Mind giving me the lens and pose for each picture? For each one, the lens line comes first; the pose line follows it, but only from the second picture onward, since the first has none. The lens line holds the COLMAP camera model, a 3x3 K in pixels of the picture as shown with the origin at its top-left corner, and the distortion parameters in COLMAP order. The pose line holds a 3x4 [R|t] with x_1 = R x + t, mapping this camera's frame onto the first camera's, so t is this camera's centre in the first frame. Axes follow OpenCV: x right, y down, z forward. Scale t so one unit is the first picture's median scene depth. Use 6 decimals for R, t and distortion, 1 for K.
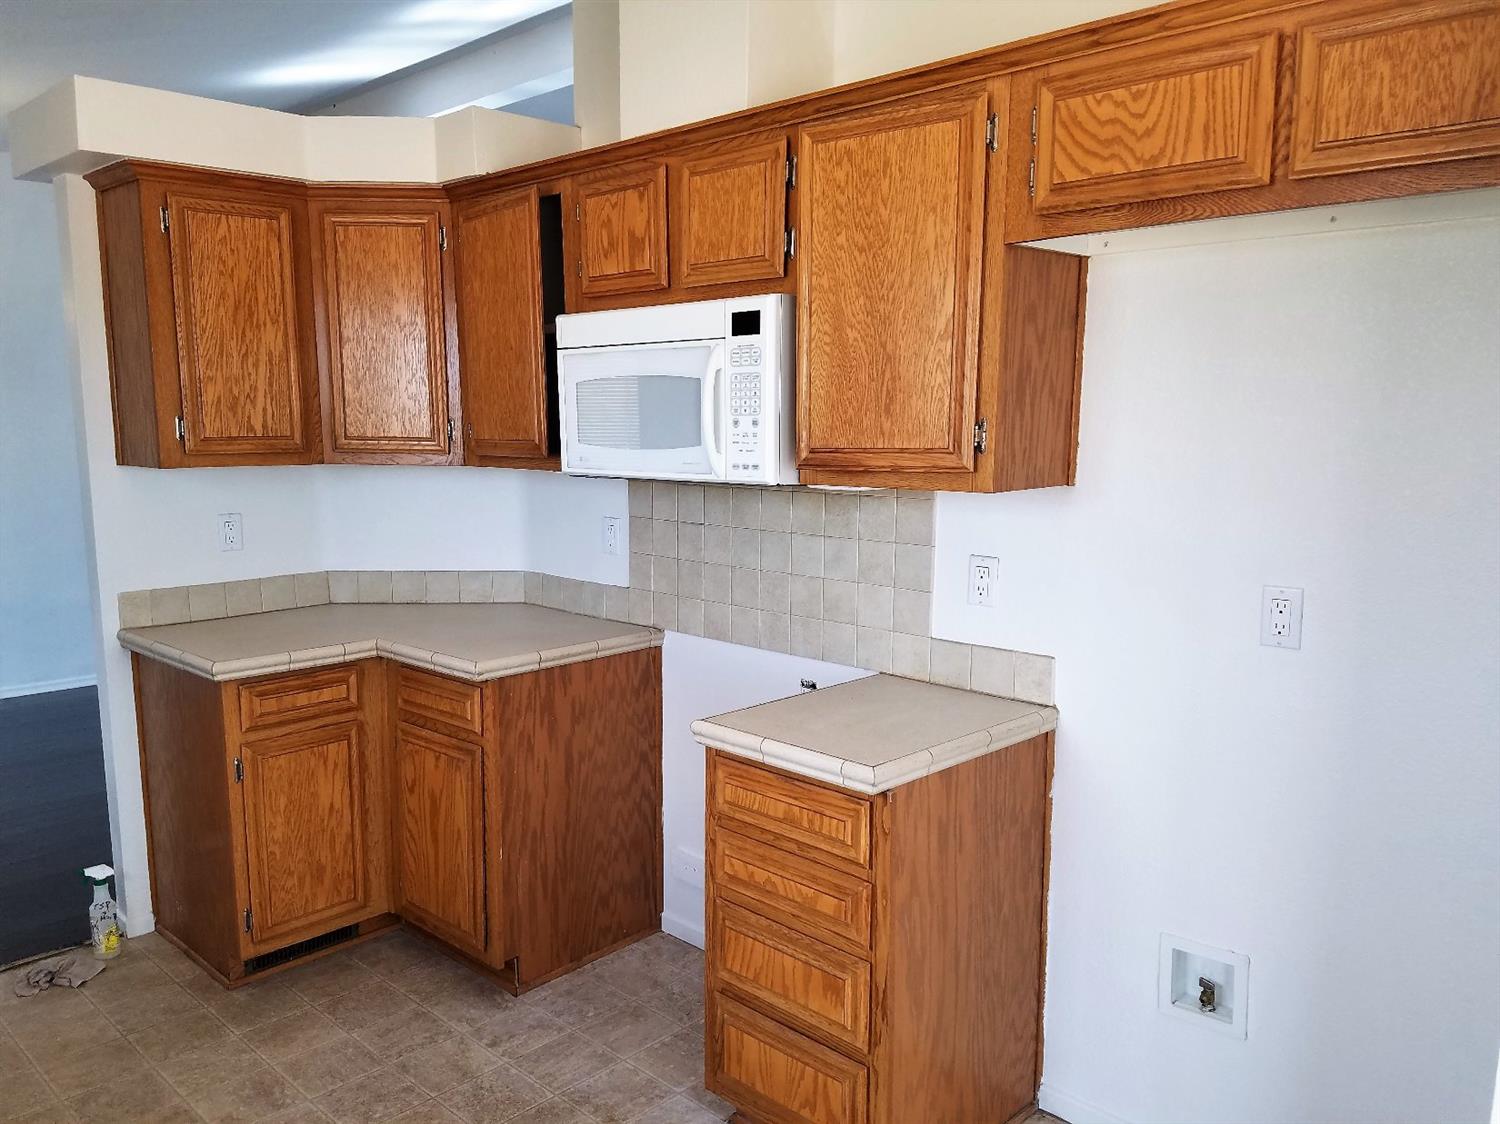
lens RADIAL K [[1133.7, 0, 750.5], [0, 1133.7, 598.3], [0, 0, 1]] dist [0.179544, -0.273899]
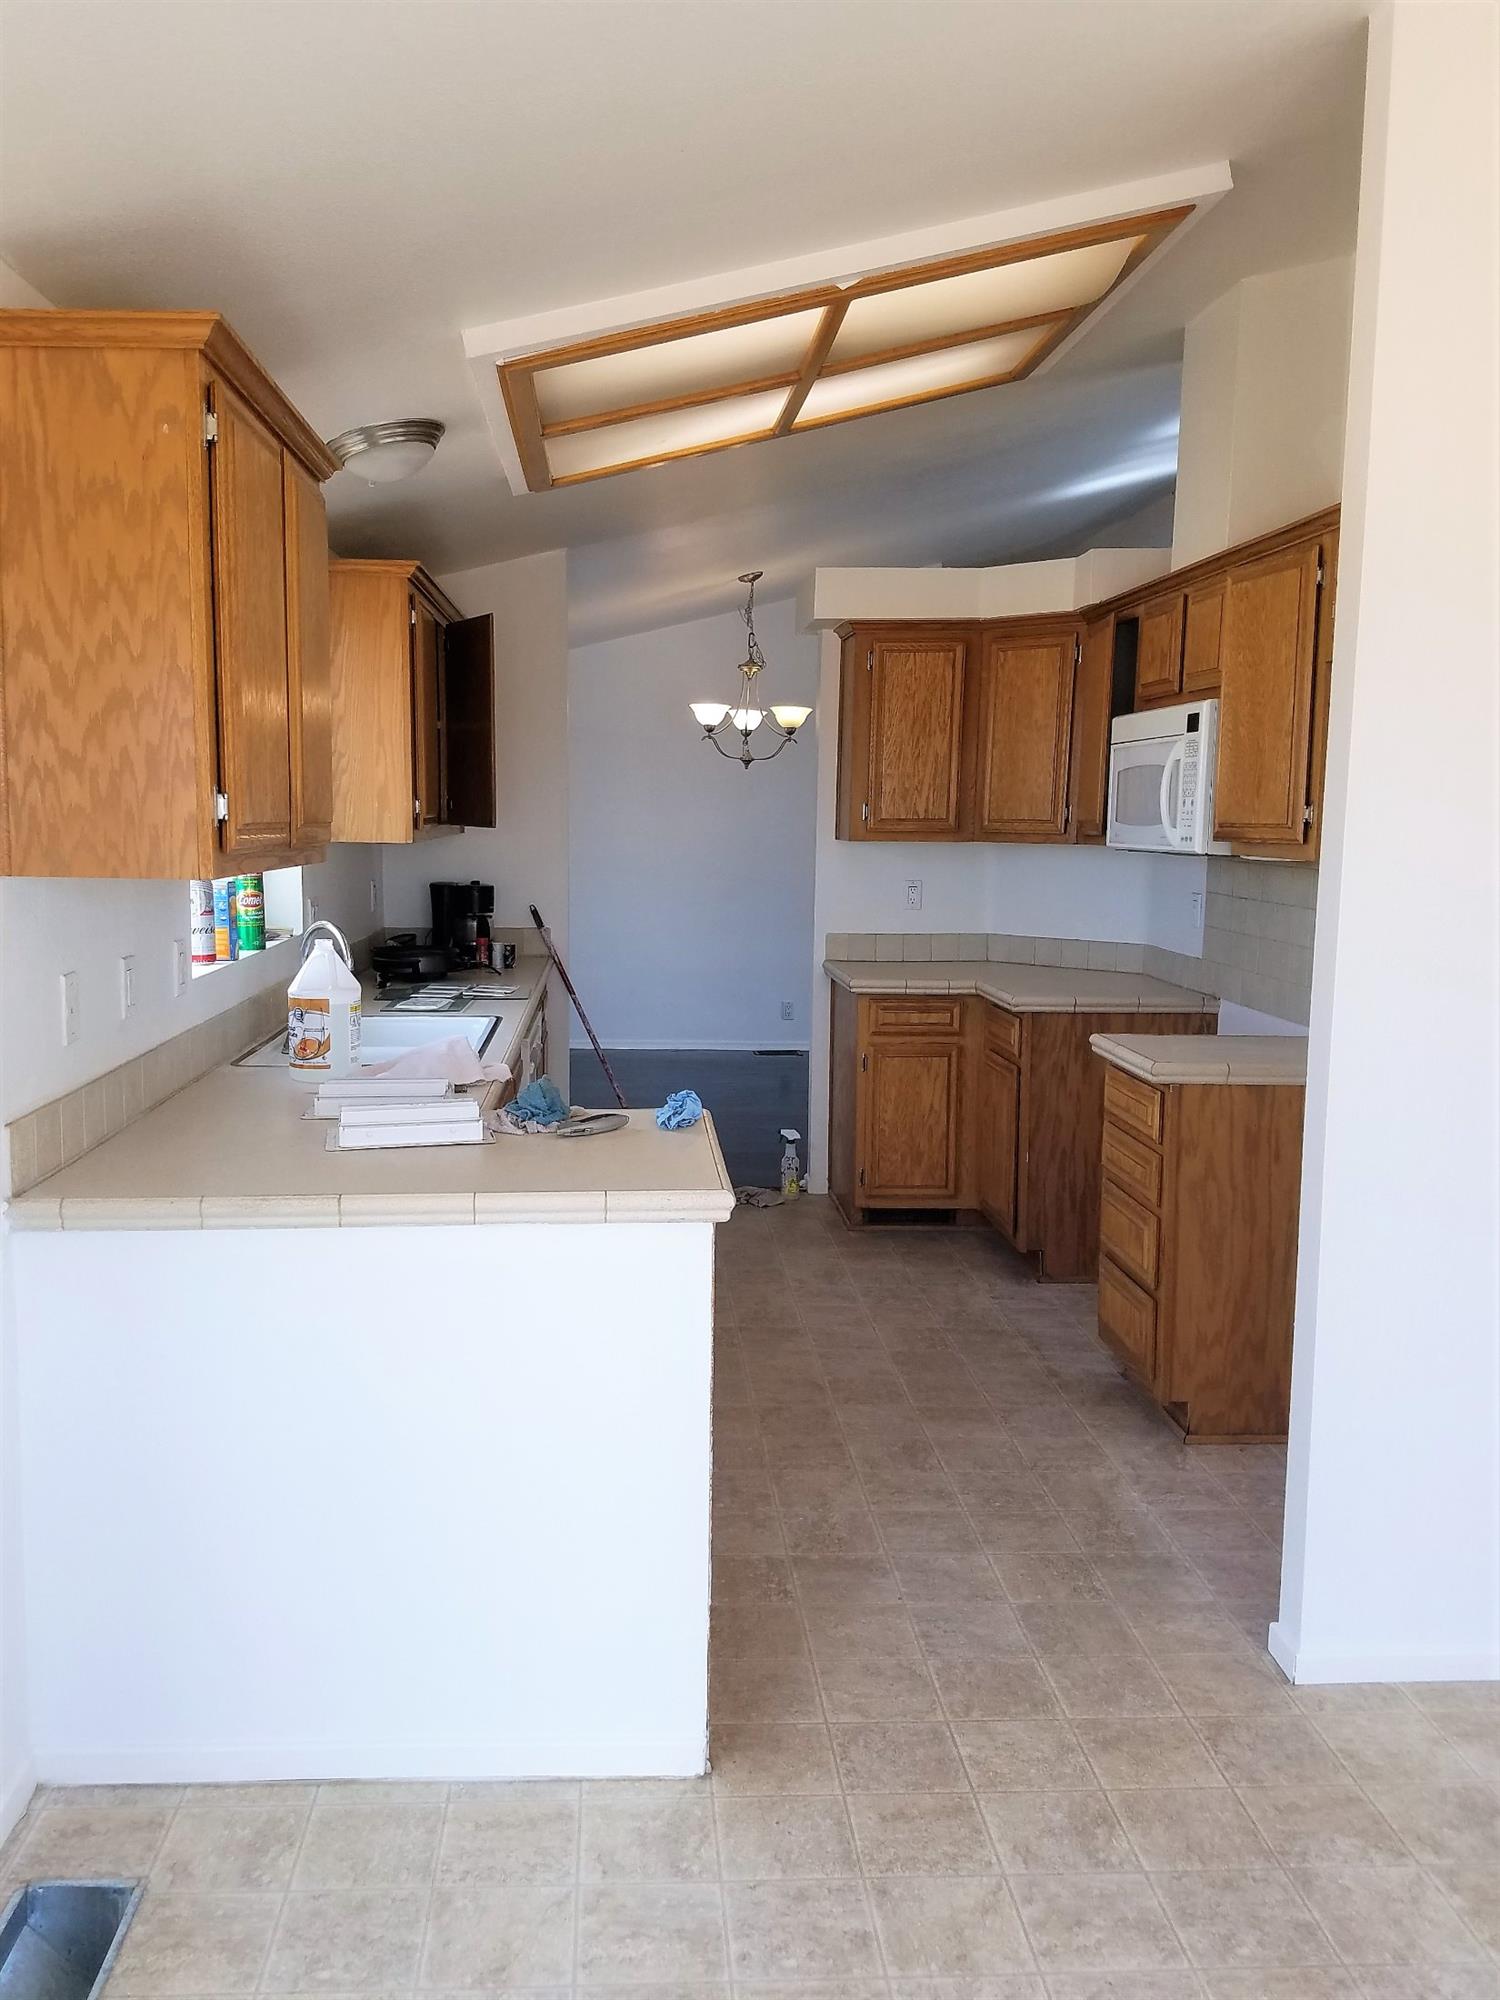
lens RADIAL K [[1511.6, 0, 748.6], [0, 1511.6, 972.9], [0, 0, 1]] dist [0.179544, -0.273899]
pose [[0.757728, 0.078152, -0.647873, 0.568029], [-0.112363, 0.993600, -0.011559, 0.076798], [0.642824, 0.081556, 0.761660, -0.420580]]
